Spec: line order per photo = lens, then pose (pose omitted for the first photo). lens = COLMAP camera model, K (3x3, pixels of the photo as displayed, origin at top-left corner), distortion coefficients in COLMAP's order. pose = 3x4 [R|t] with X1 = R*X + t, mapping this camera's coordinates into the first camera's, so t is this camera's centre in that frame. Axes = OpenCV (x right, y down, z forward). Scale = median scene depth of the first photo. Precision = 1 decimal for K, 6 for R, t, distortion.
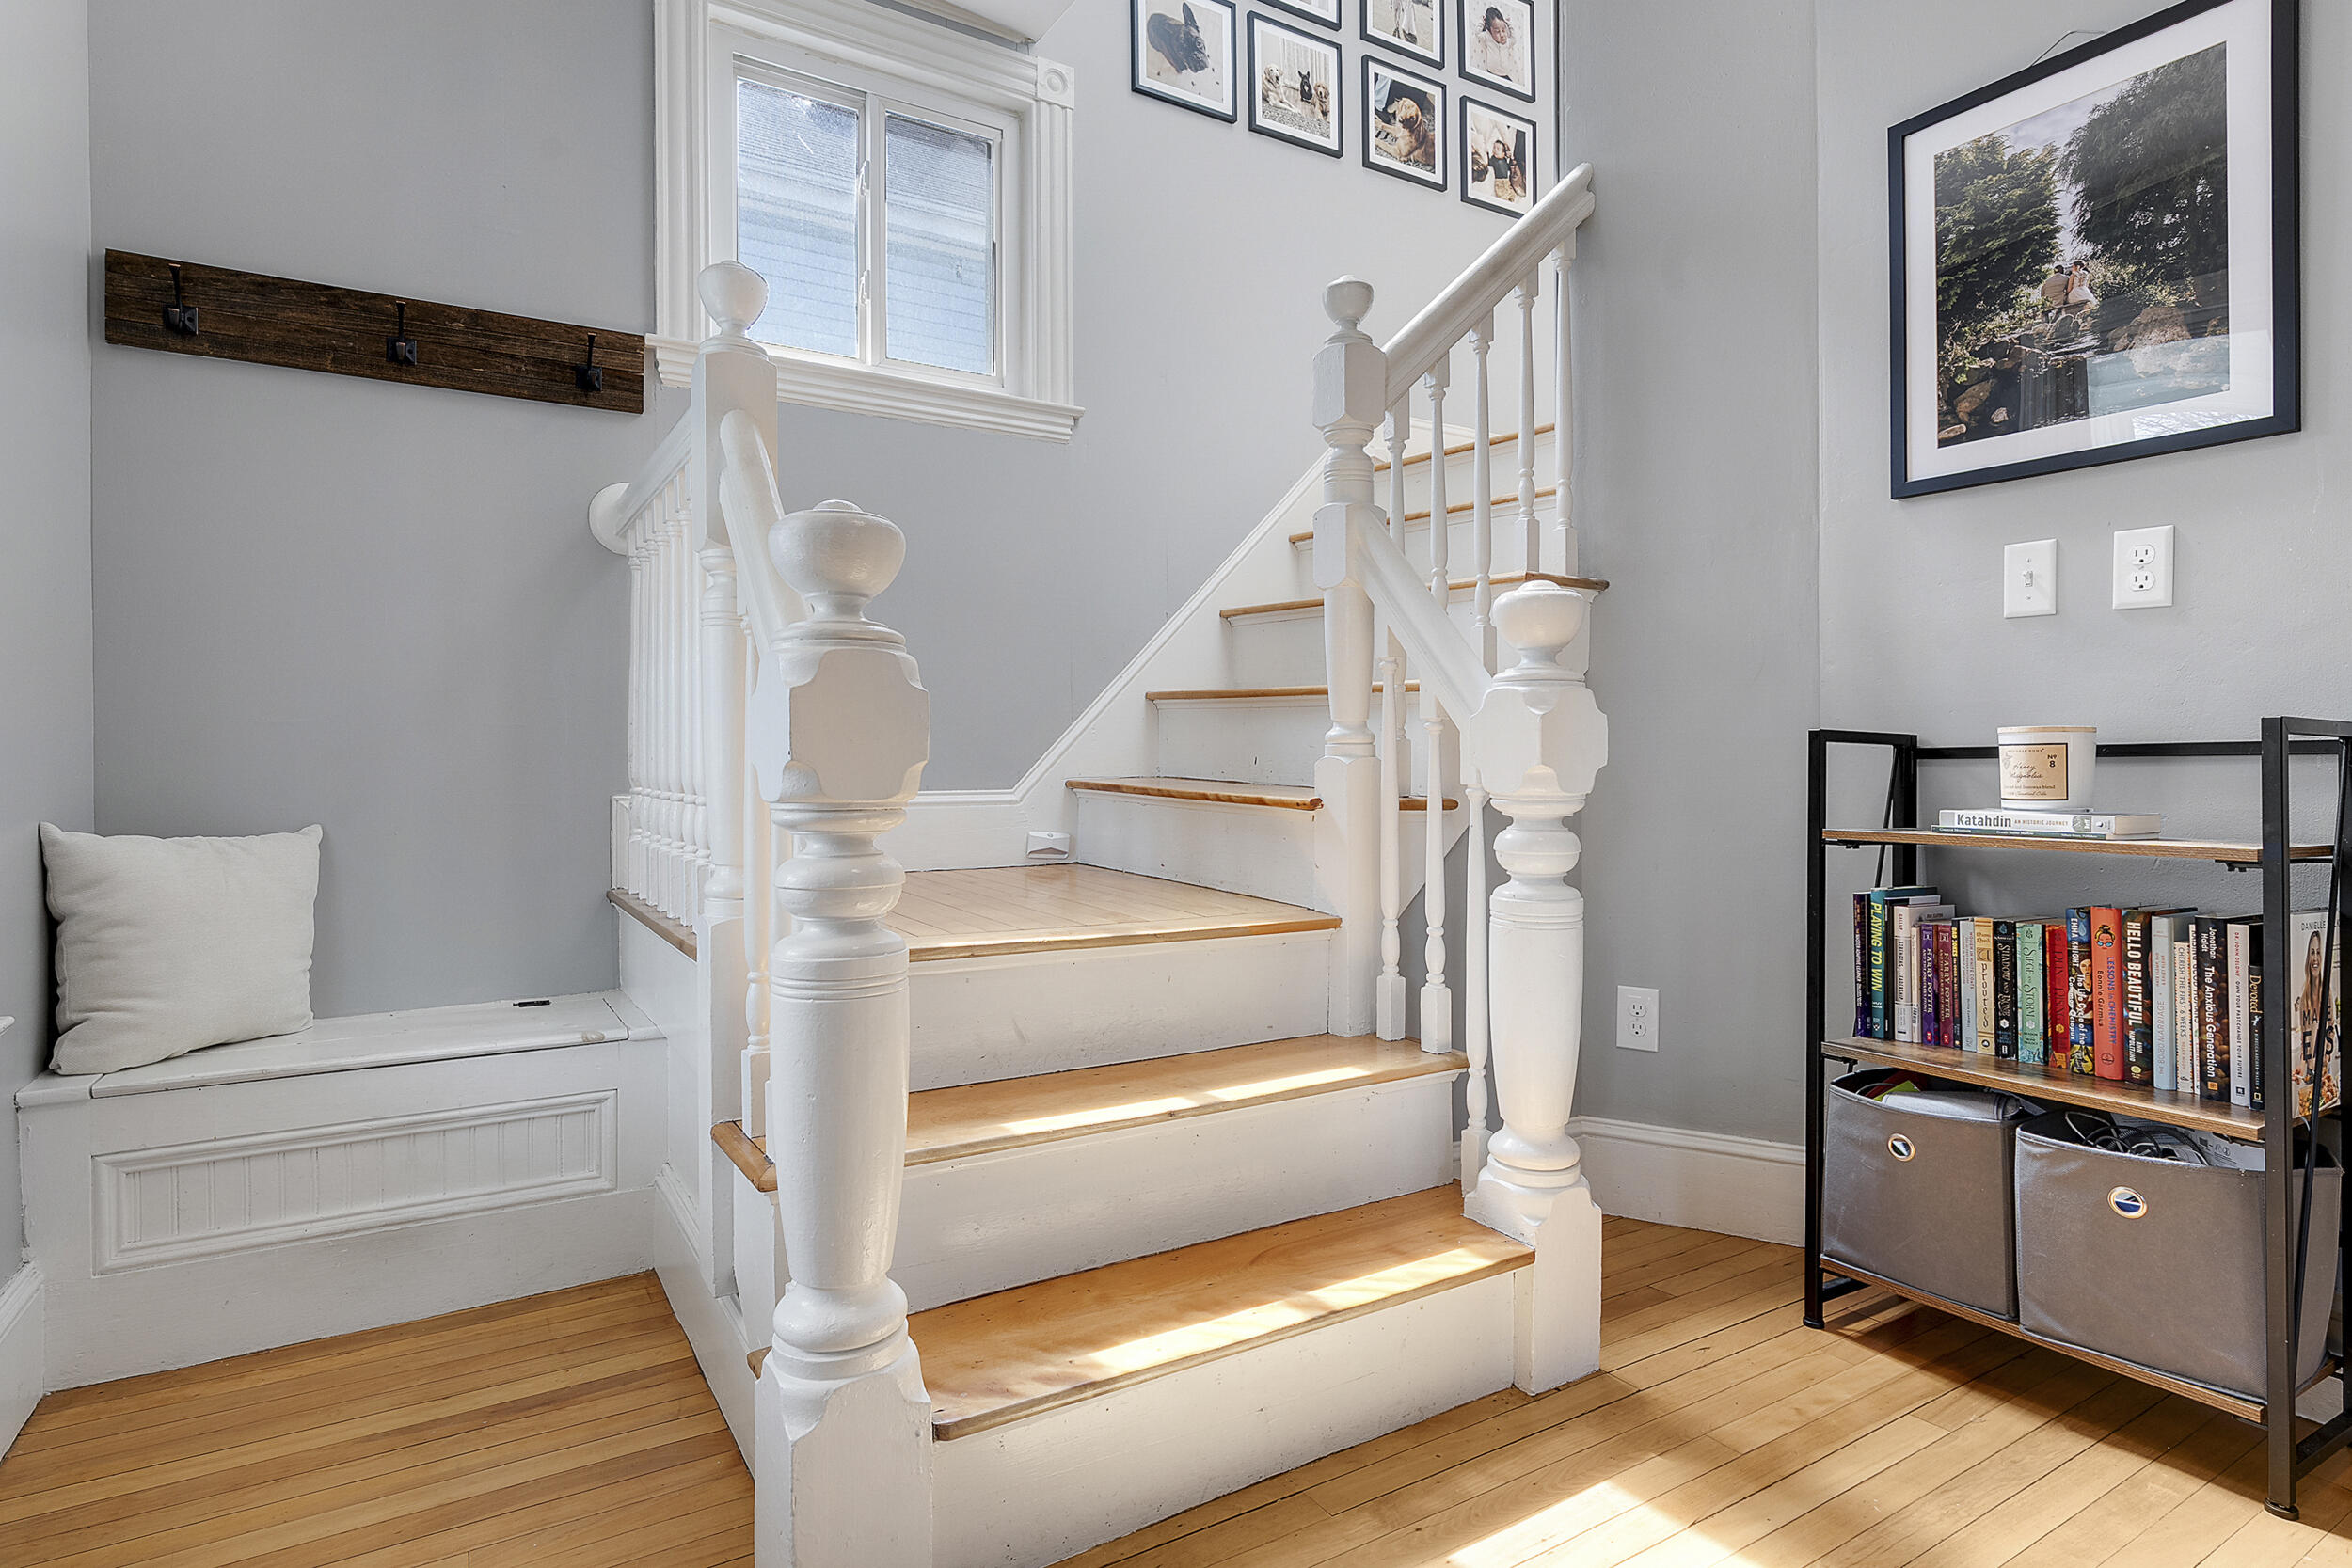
lens RADIAL K [[1228.0, 0, 1161.7], [0, 1228.0, 757.0], [0, 0, 1]] dist [-0.006500, 0.003557]
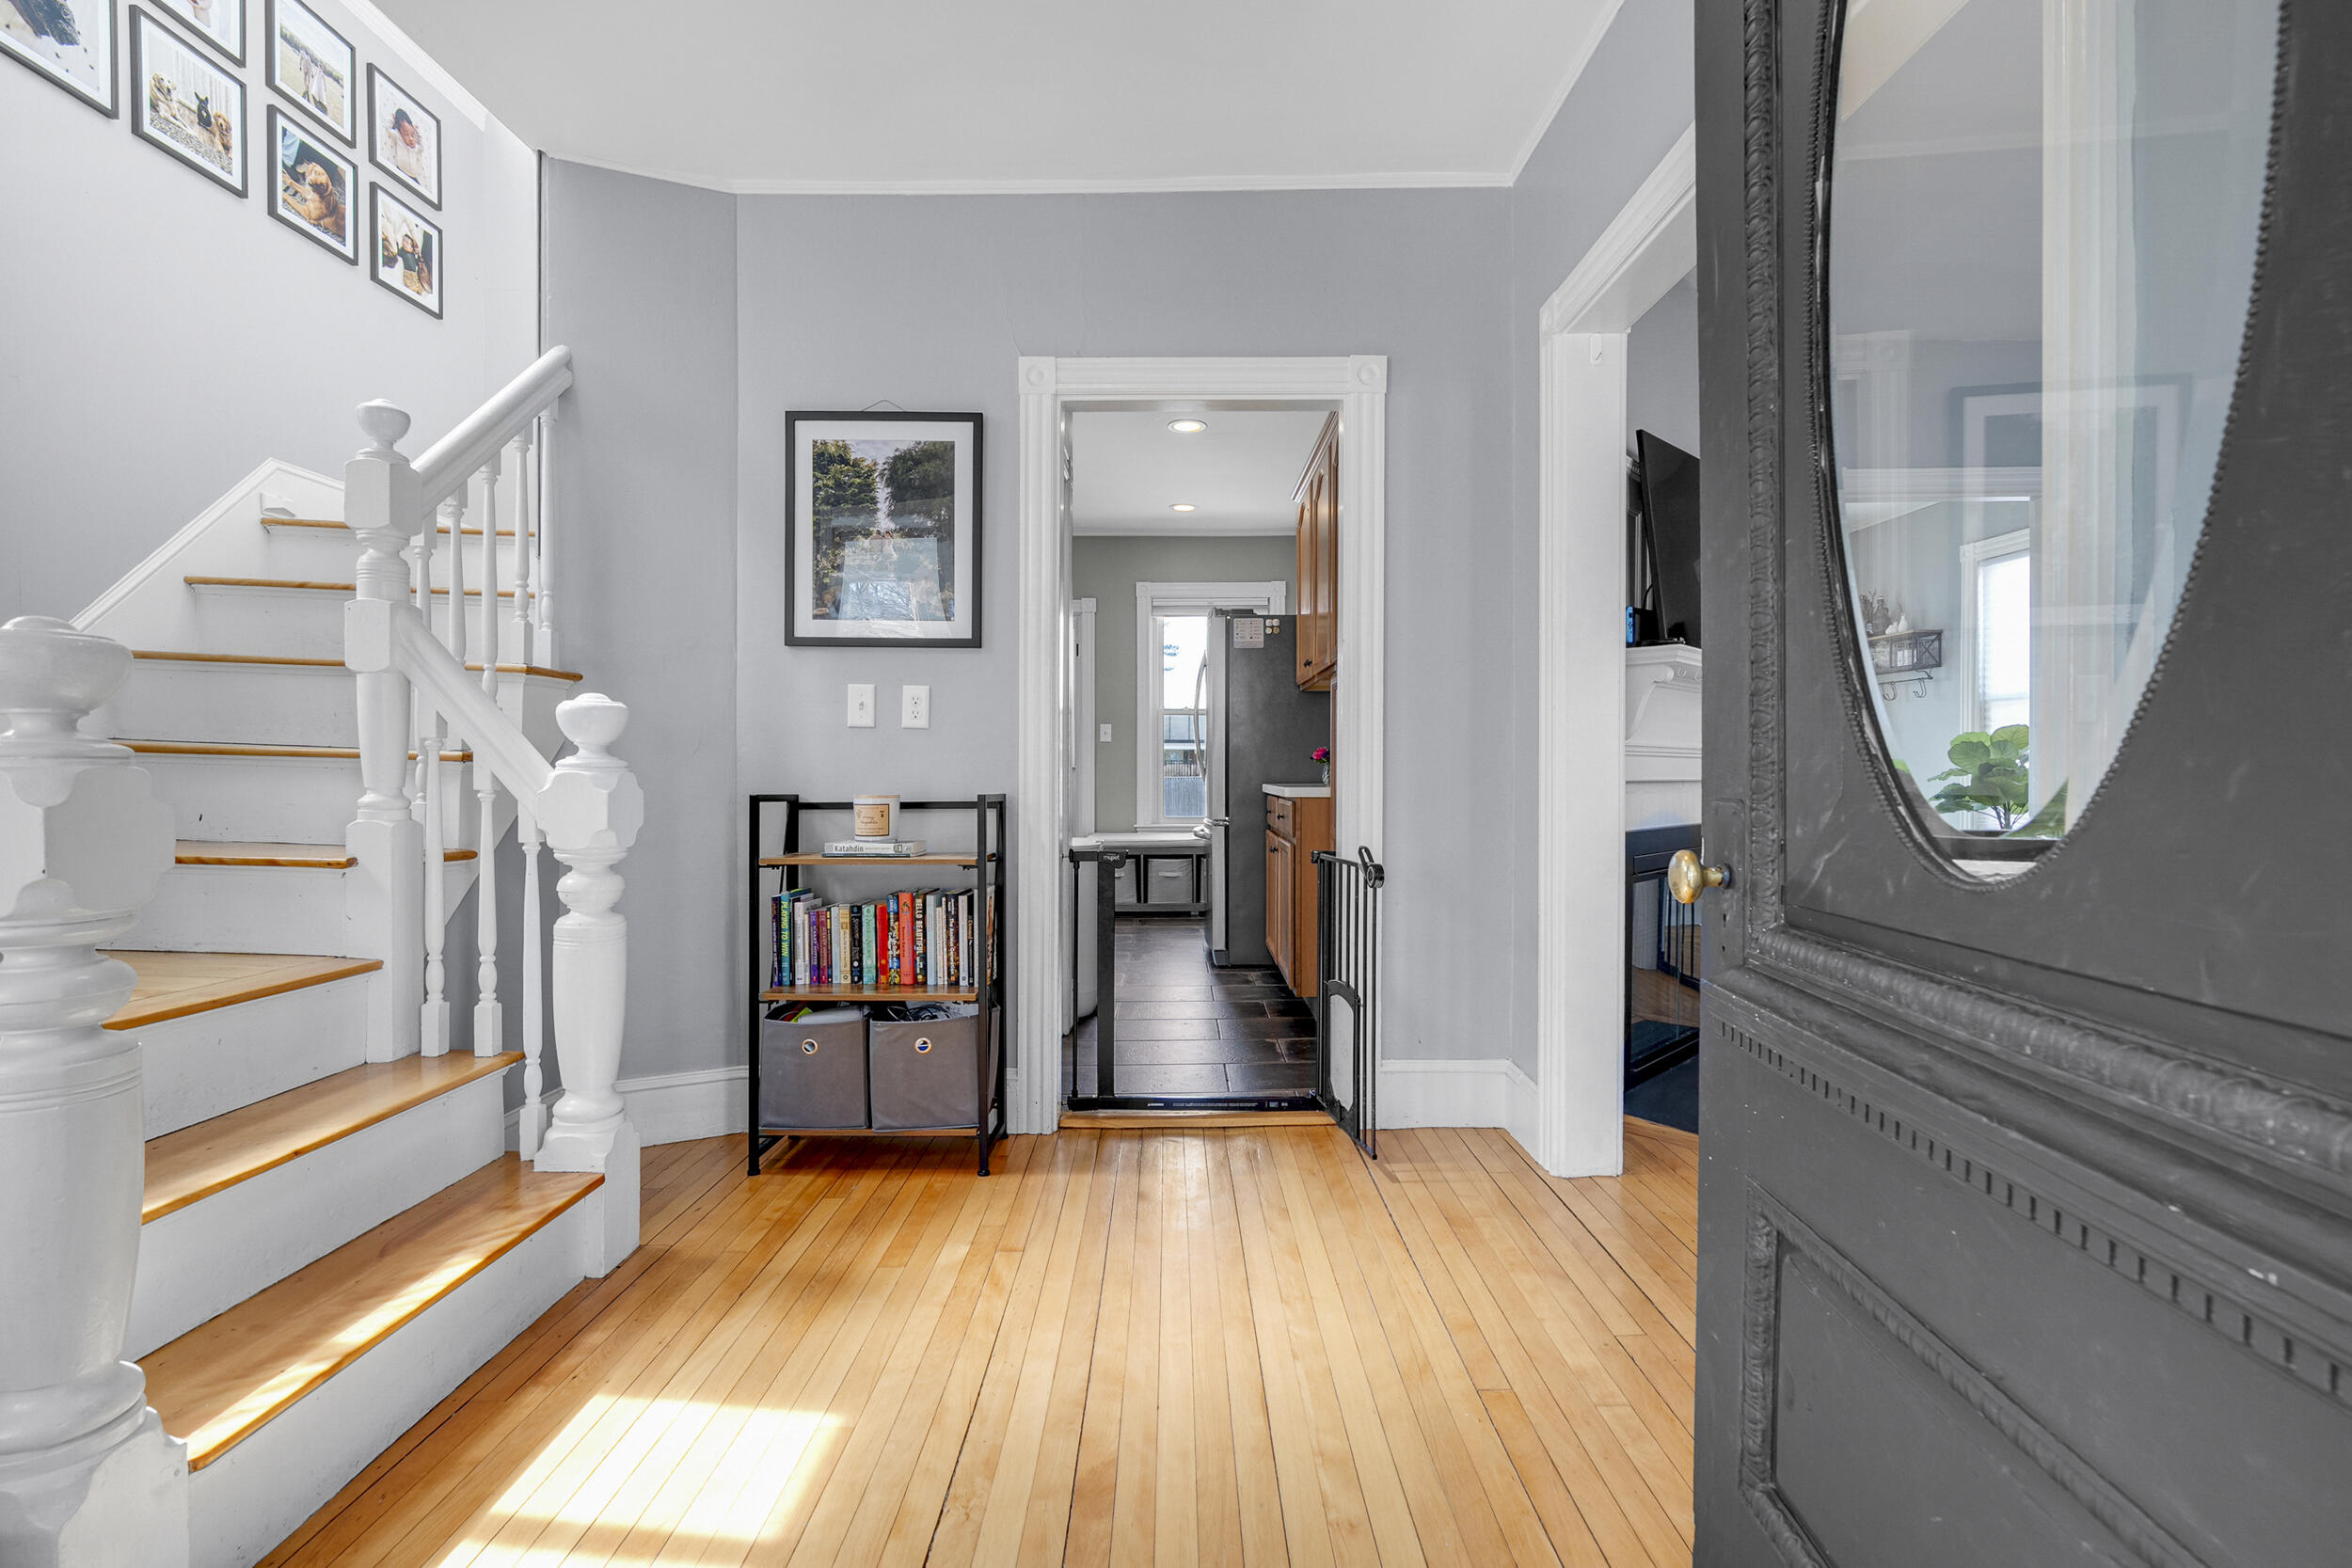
lens RADIAL K [[1078.1, 0, 1190.1], [0, 1078.1, 777.7], [0, 0, 1]] dist [-0.007199, 0.003148]
pose [[0.513986, -0.002614, 0.857795, -0.356469], [-0.006946, 0.999950, 0.007210, -0.057592], [-0.857771, -0.009664, 0.513942, -0.179703]]
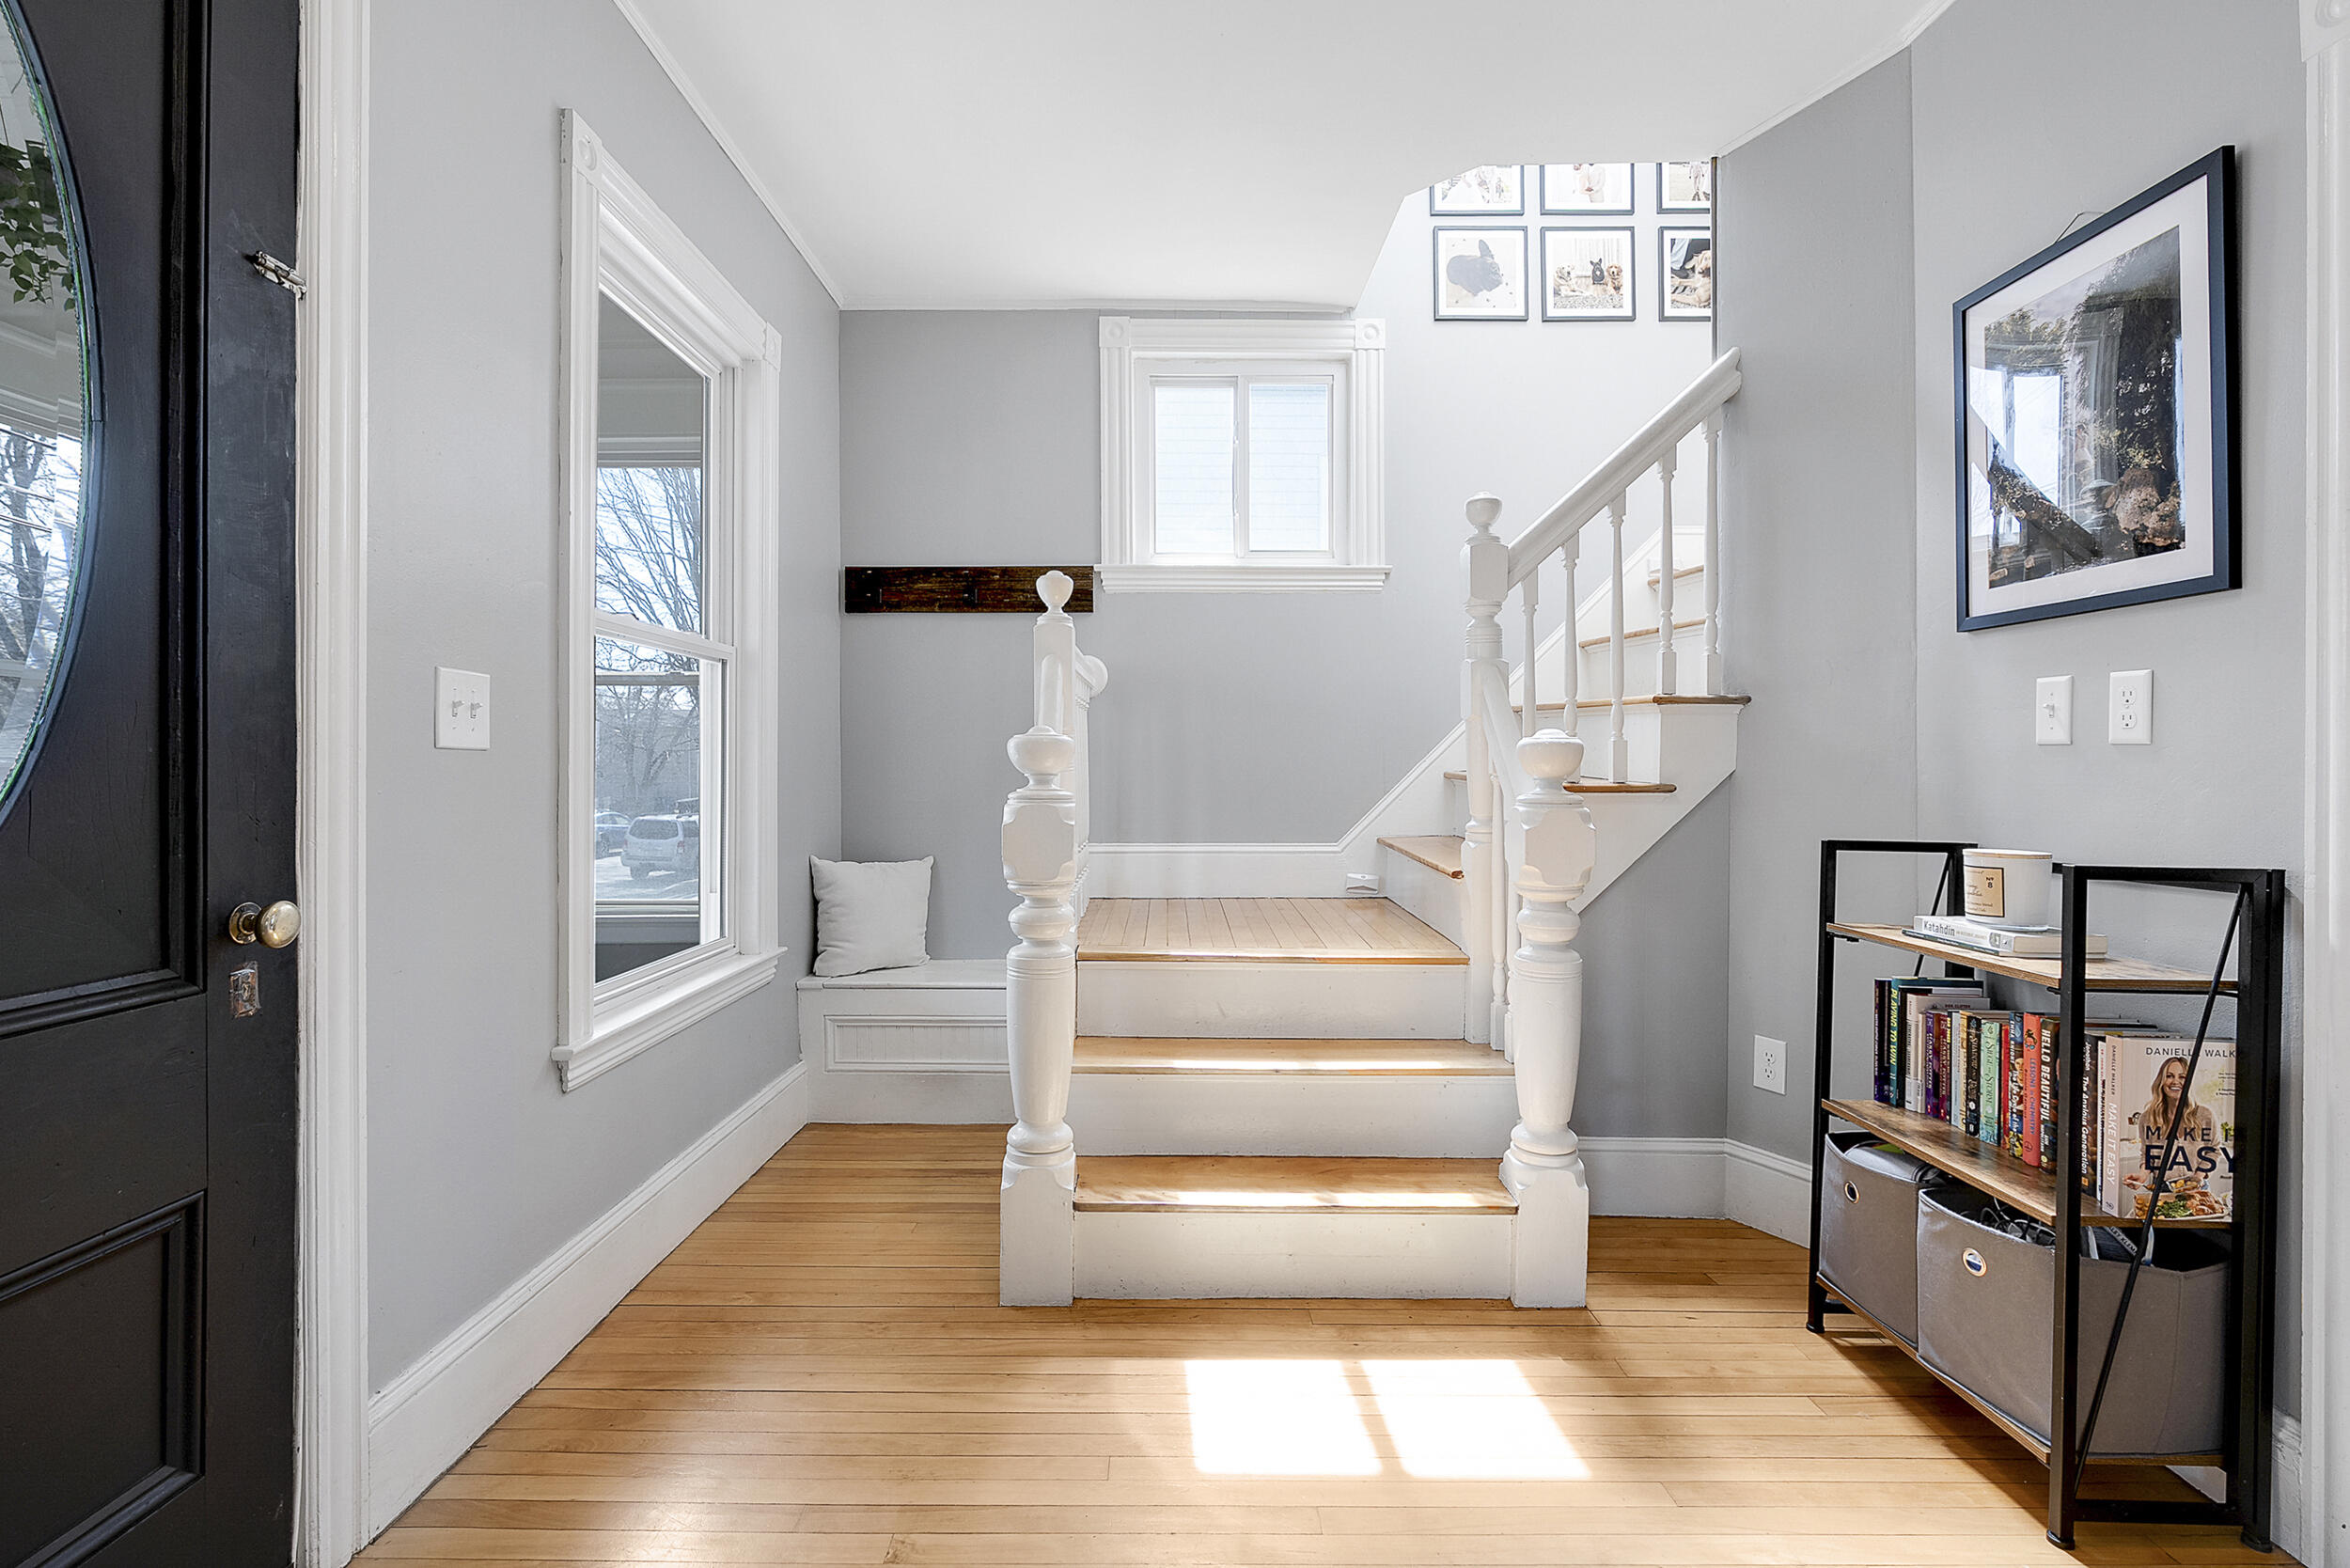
lens RADIAL K [[1077.4, 0, 1161.8], [0, 1077.4, 773.1], [0, 0, 1]] dist [-0.007199, 0.003148]
pose [[0.850784, 0.005111, -0.525491, 0.531503], [-0.000145, 0.999955, 0.009492, -0.097912], [0.525516, -0.007999, 0.850746, -0.241343]]
